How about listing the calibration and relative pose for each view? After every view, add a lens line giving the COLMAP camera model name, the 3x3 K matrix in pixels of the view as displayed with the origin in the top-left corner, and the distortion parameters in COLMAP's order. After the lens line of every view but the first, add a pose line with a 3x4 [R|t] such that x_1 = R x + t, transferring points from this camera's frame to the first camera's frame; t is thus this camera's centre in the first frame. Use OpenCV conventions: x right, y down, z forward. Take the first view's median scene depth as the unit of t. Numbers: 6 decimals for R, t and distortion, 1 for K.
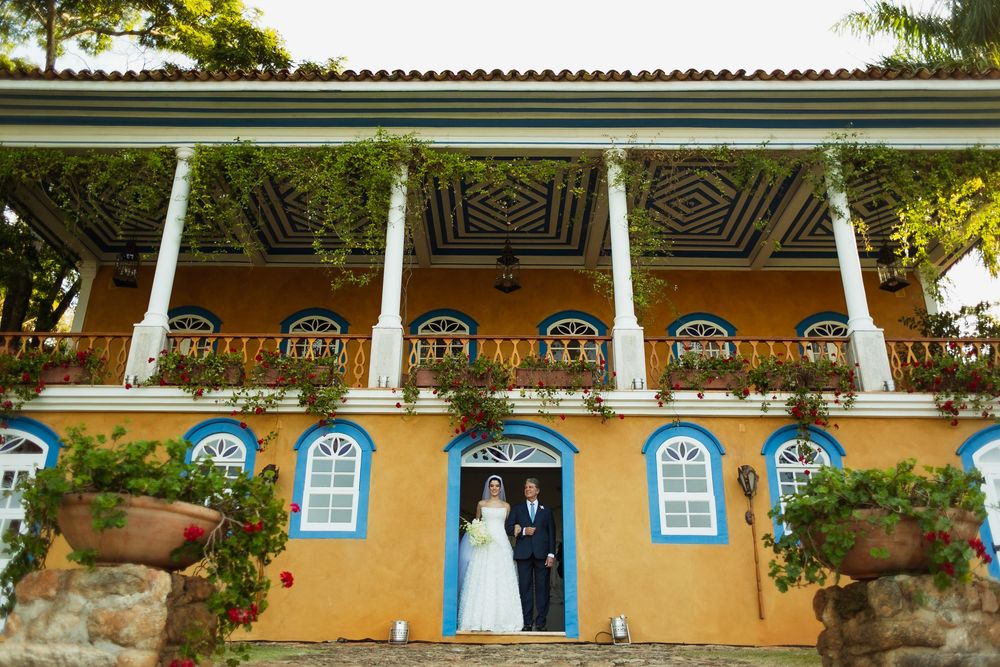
lens RADIAL K [[787.8, 0, 500.0], [0, 787.8, 333.5], [0, 0, 1]] dist [-0.076782, 0.167858]
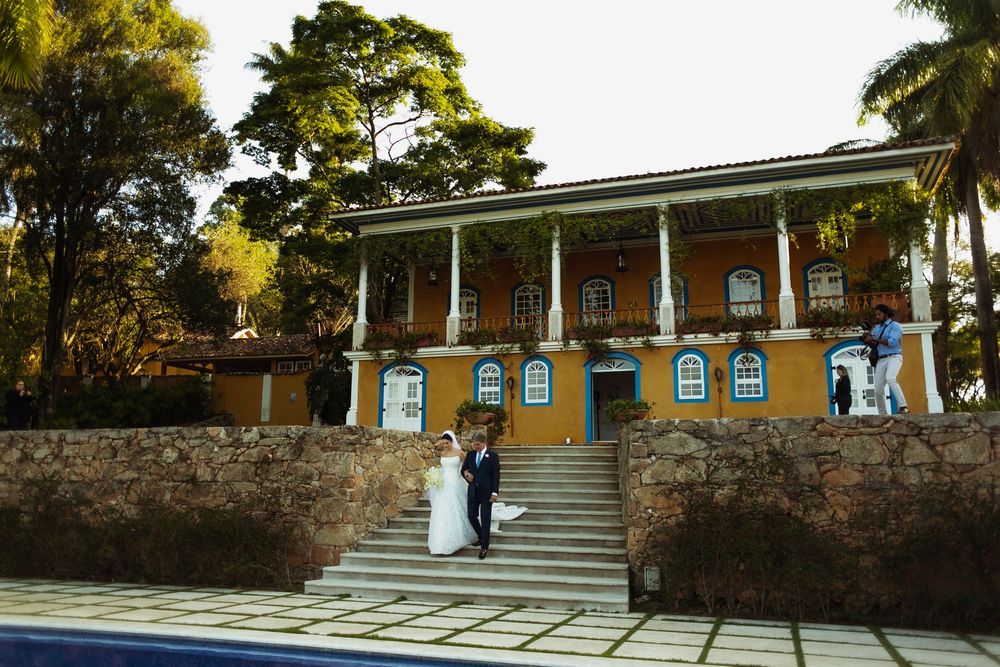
lens RADIAL K [[787.8, 0, 500.0], [0, 787.8, 333.5], [0, 0, 1]] dist [-0.076782, 0.167858]
pose [[0.948899, -0.061265, -0.309577, 0.410614], [0.119191, 0.977892, 0.171815, -0.362737], [0.292207, -0.199934, 0.935223, -1.179054]]
